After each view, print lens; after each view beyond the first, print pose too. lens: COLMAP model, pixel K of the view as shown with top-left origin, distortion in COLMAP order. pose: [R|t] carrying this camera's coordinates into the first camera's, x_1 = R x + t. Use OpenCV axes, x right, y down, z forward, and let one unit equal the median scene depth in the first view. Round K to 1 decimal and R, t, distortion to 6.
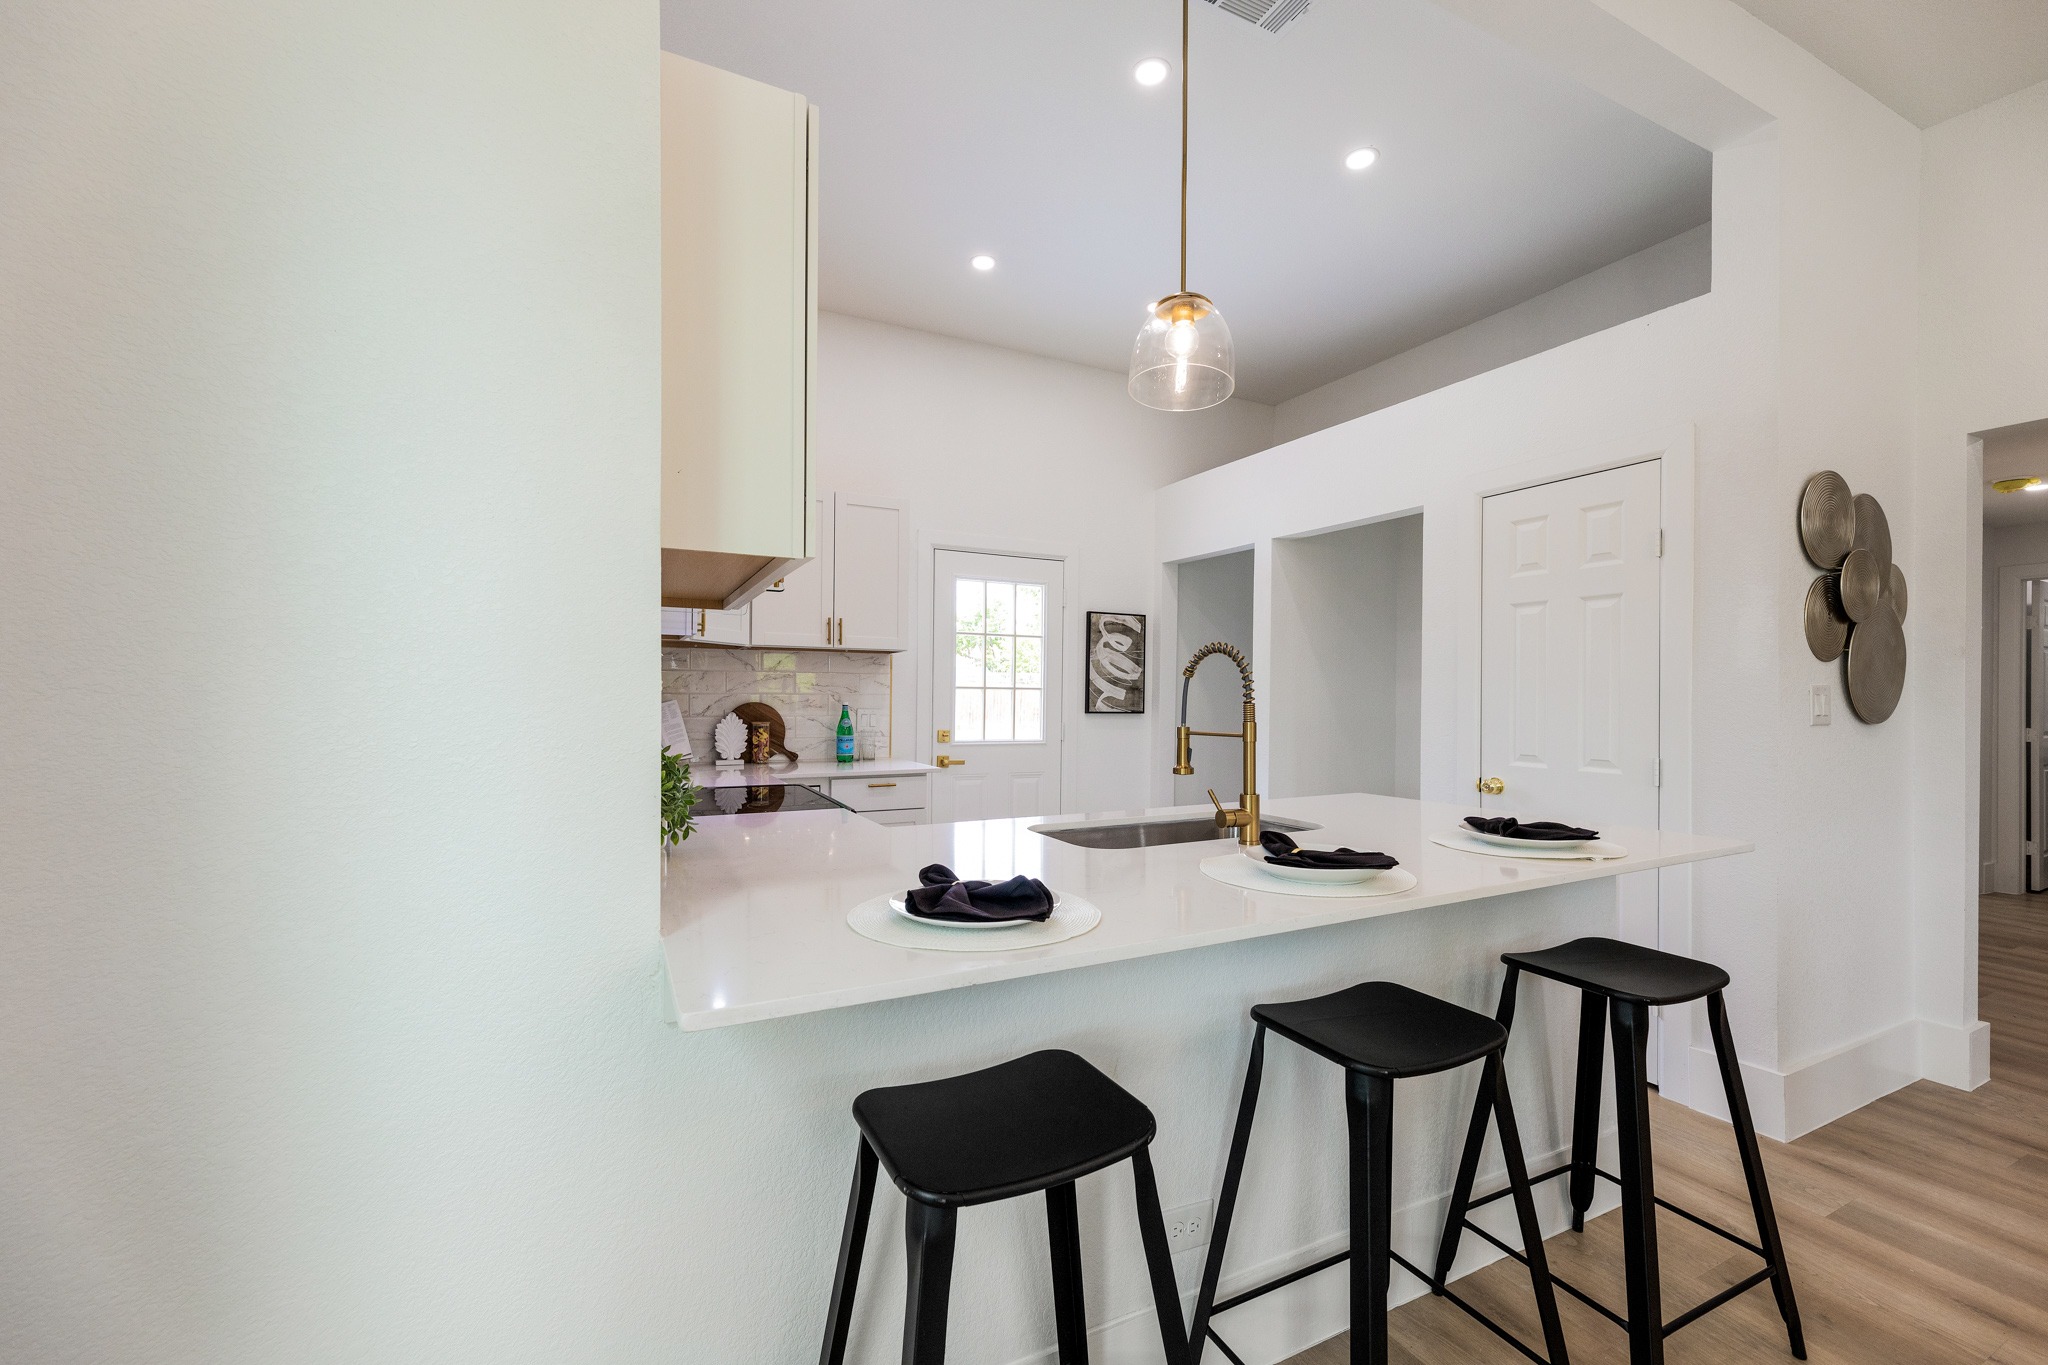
lens RADIAL K [[892.3, 0, 1034.0], [0, 892.3, 690.5], [0, 0, 1]] dist [-0.010201, 0.000609]
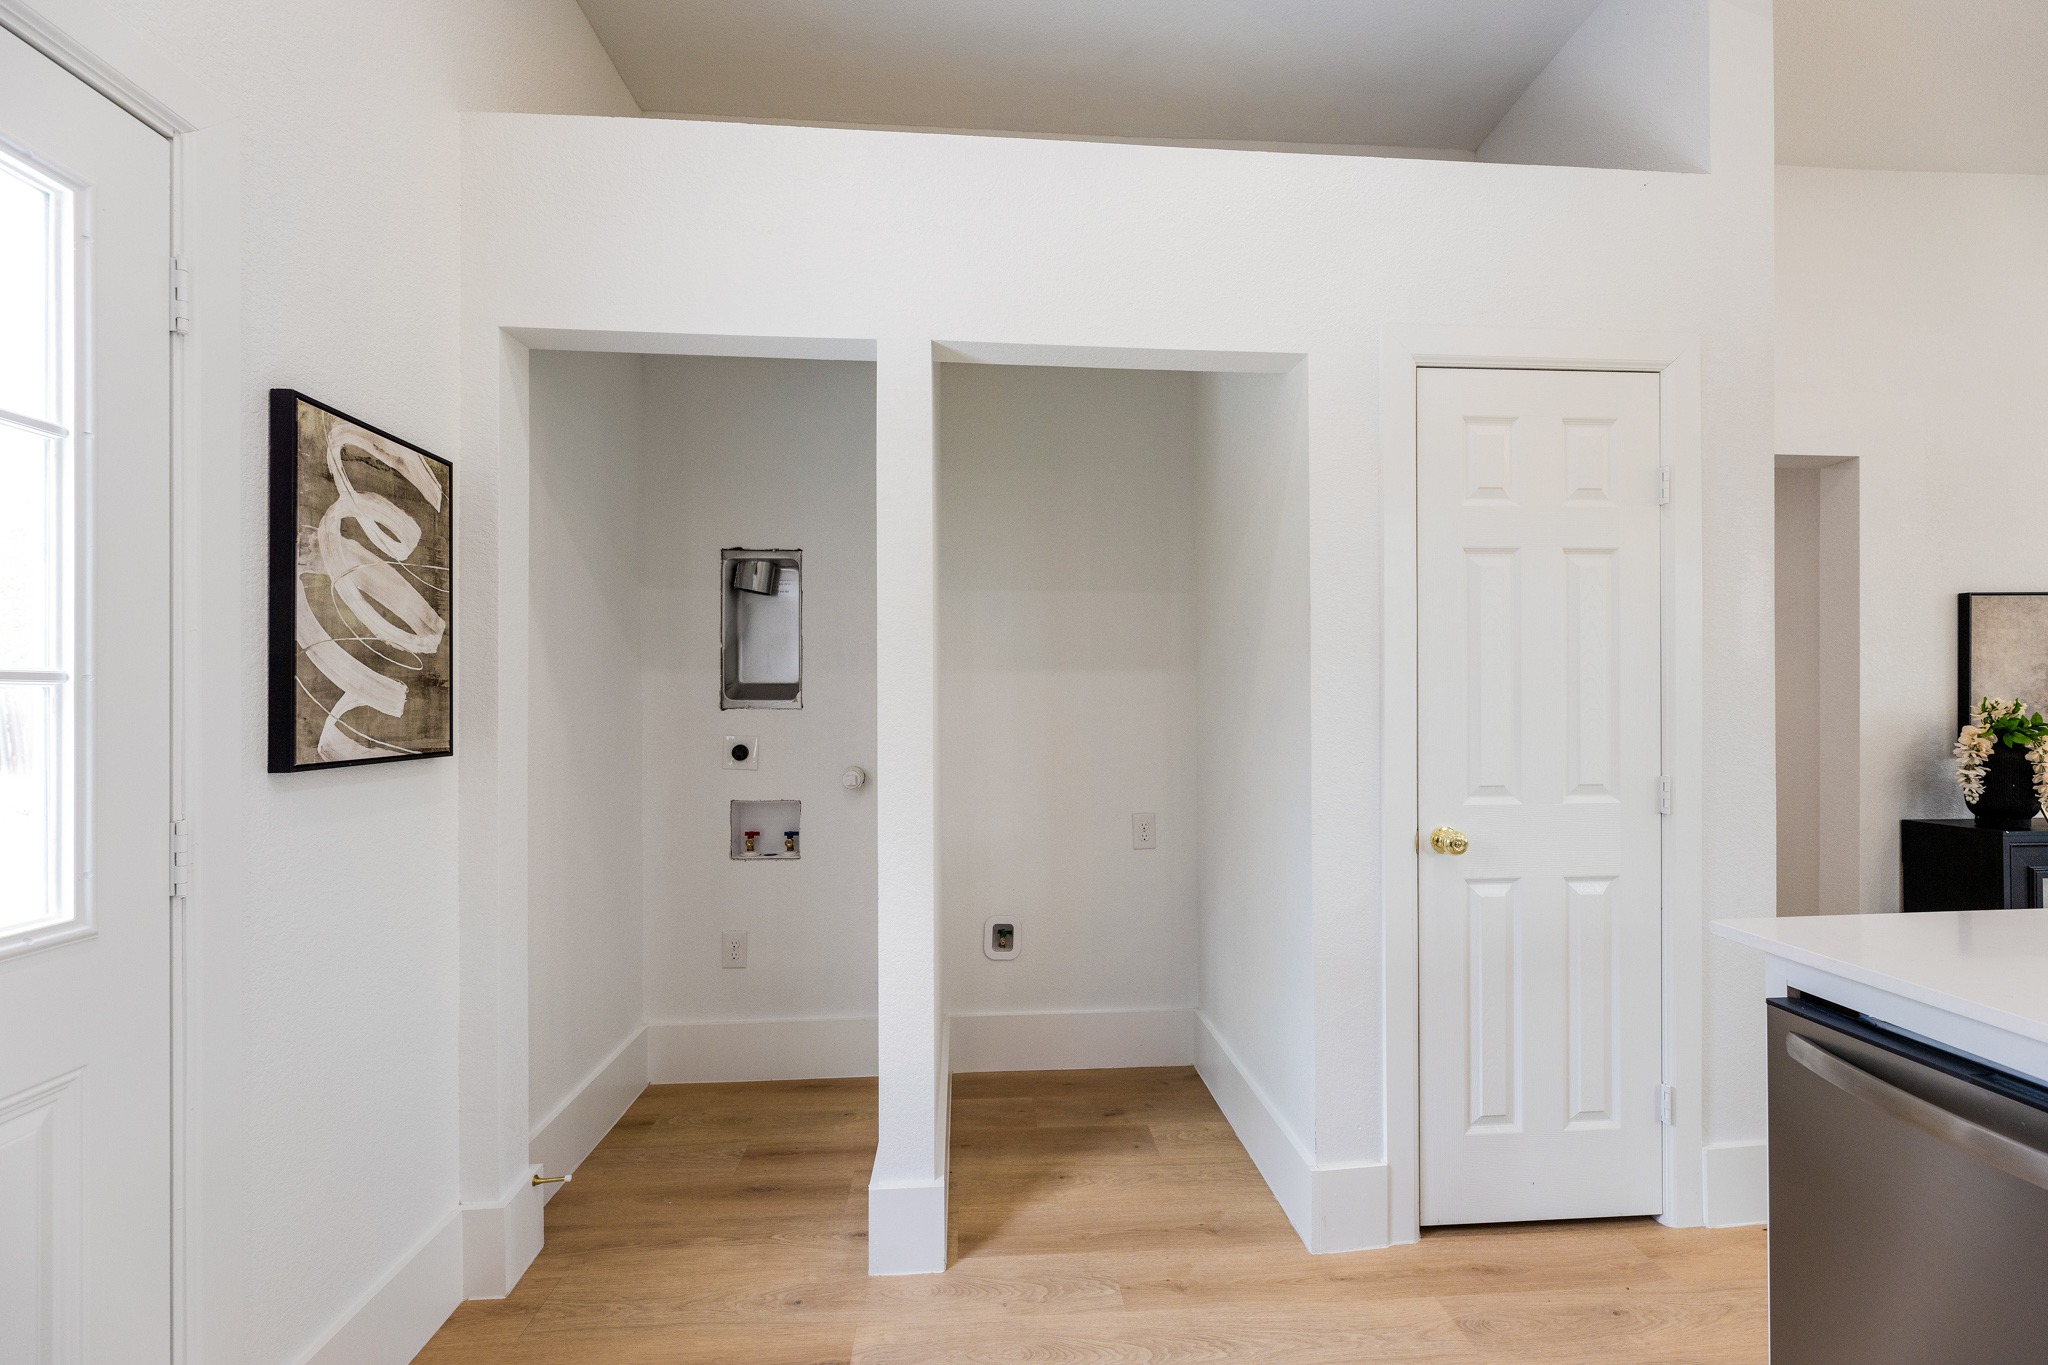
lens RADIAL K [[892.3, 0, 1100.8], [0, 892.3, 701.9], [0, 0, 1]] dist [-0.010201, 0.000609]
pose [[0.377258, -0.011204, 0.926041, -0.093316], [0.003460, 0.999937, 0.010689, 0.002728], [-0.926102, -0.000828, 0.377273, 0.664876]]
